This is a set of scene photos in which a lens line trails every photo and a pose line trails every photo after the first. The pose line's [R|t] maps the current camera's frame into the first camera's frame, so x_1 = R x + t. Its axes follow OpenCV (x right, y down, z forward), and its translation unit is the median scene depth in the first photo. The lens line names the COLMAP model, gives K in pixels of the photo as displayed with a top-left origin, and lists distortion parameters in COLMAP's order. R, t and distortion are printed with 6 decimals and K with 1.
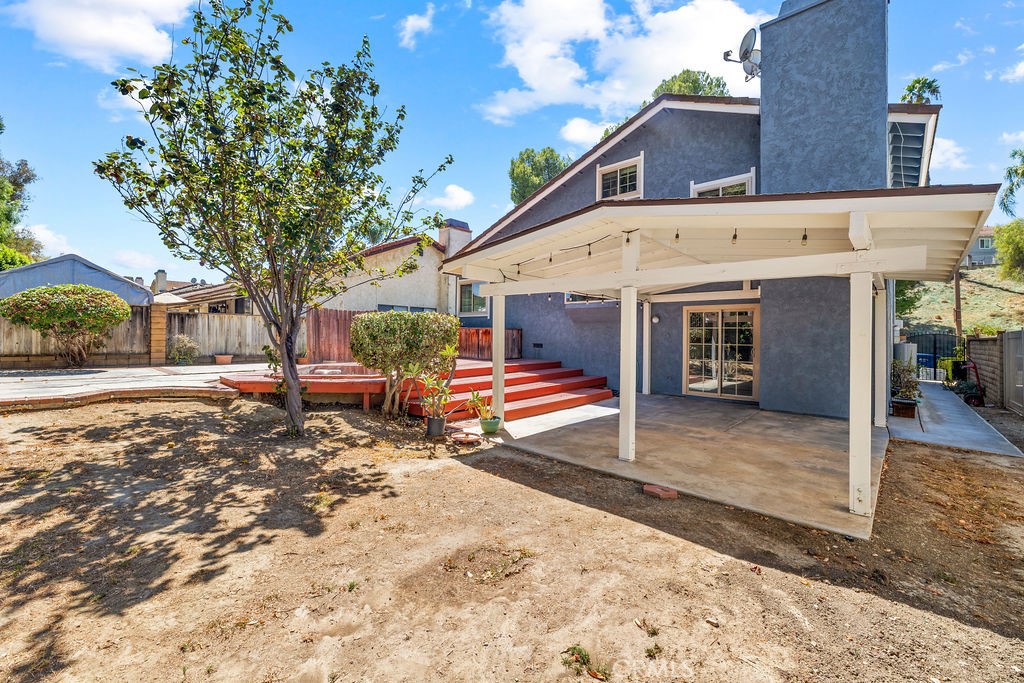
lens RADIAL K [[433.7, 0, 507.7], [0, 433.7, 334.5], [0, 0, 1]] dist [0.002514, 0.000317]
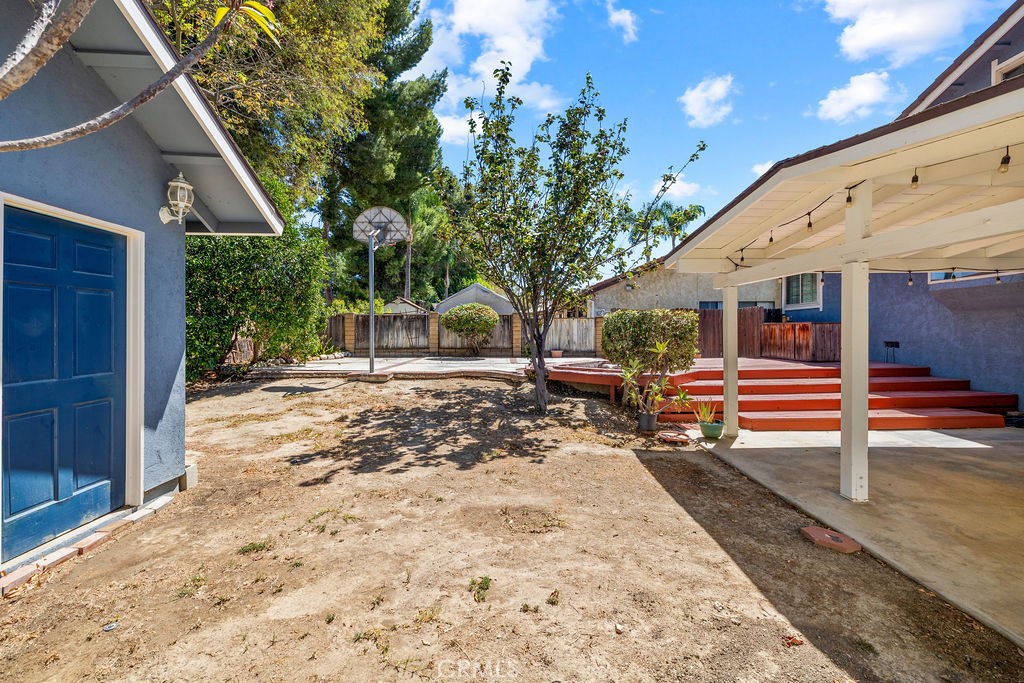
lens RADIAL K [[433.7, 0, 505.3], [0, 433.7, 333.7], [0, 0, 1]] dist [0.002514, 0.000317]
pose [[0.667355, -0.012402, -0.744636, 0.335401], [0.012947, 0.999903, -0.005049, 0.004868], [0.744627, -0.006271, 0.667451, 0.058661]]
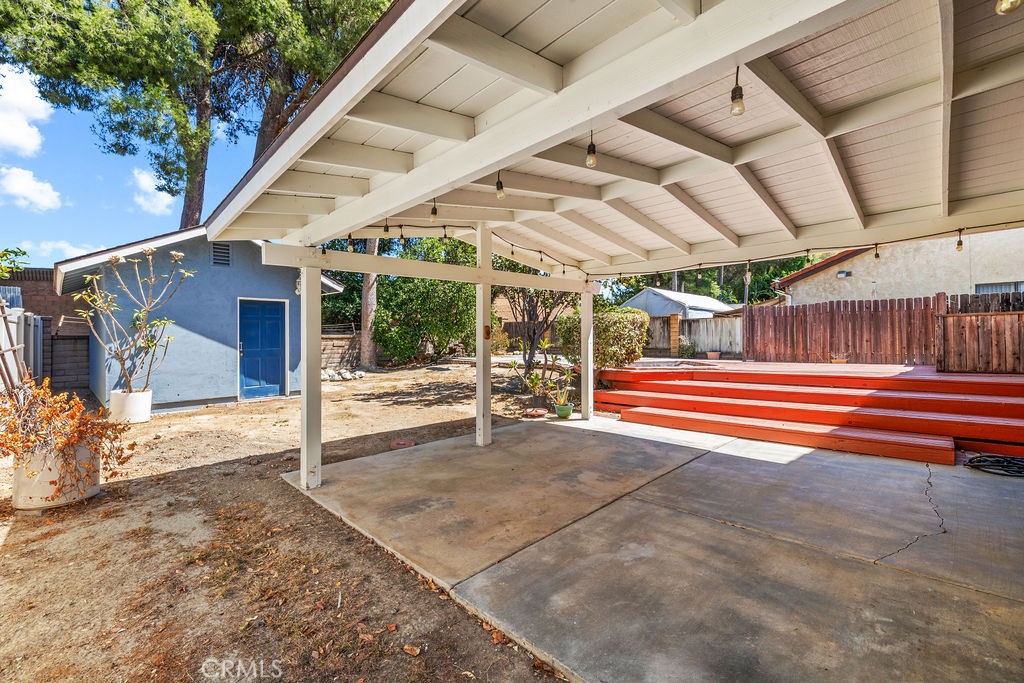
lens RADIAL K [[433.7, 0, 503.5], [0, 433.7, 336.3], [0, 0, 1]] dist [0.002514, 0.000317]
pose [[-0.066376, -0.015223, -0.997679, 1.048600], [0.010679, 0.999816, -0.015966, 0.029804], [0.997738, -0.011714, -0.066201, 0.874739]]
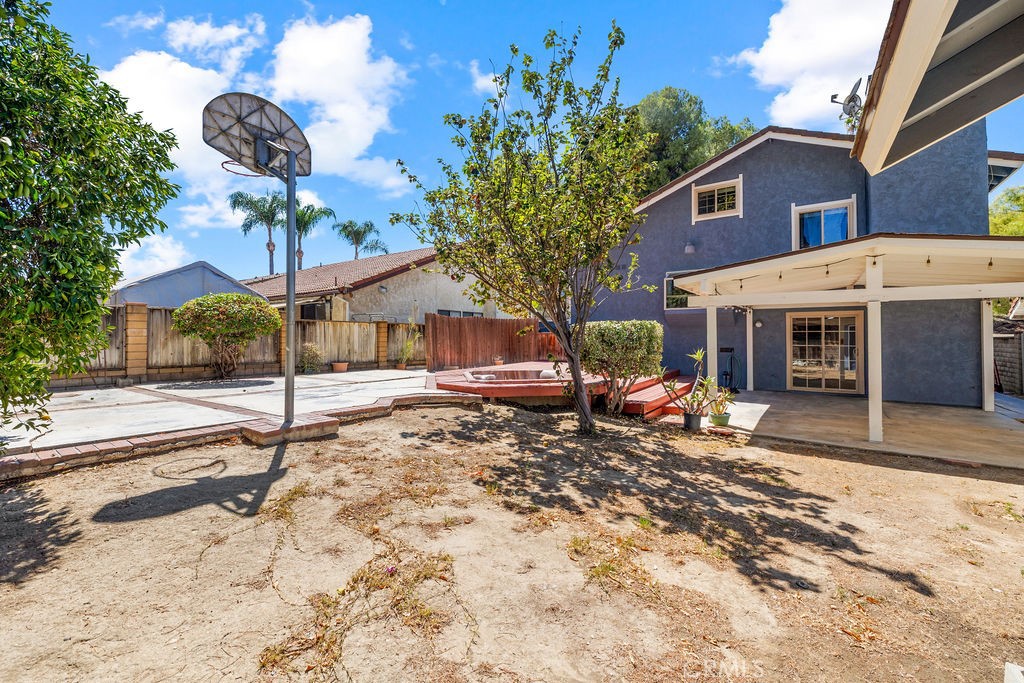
lens RADIAL K [[433.7, 0, 514.4], [0, 433.7, 336.7], [0, 0, 1]] dist [0.002514, 0.000317]
pose [[0.992470, -0.010772, 0.122011, -0.685405], [0.010641, 0.999942, 0.001725, -0.017259], [-0.122023, -0.000414, 0.992527, -0.073679]]
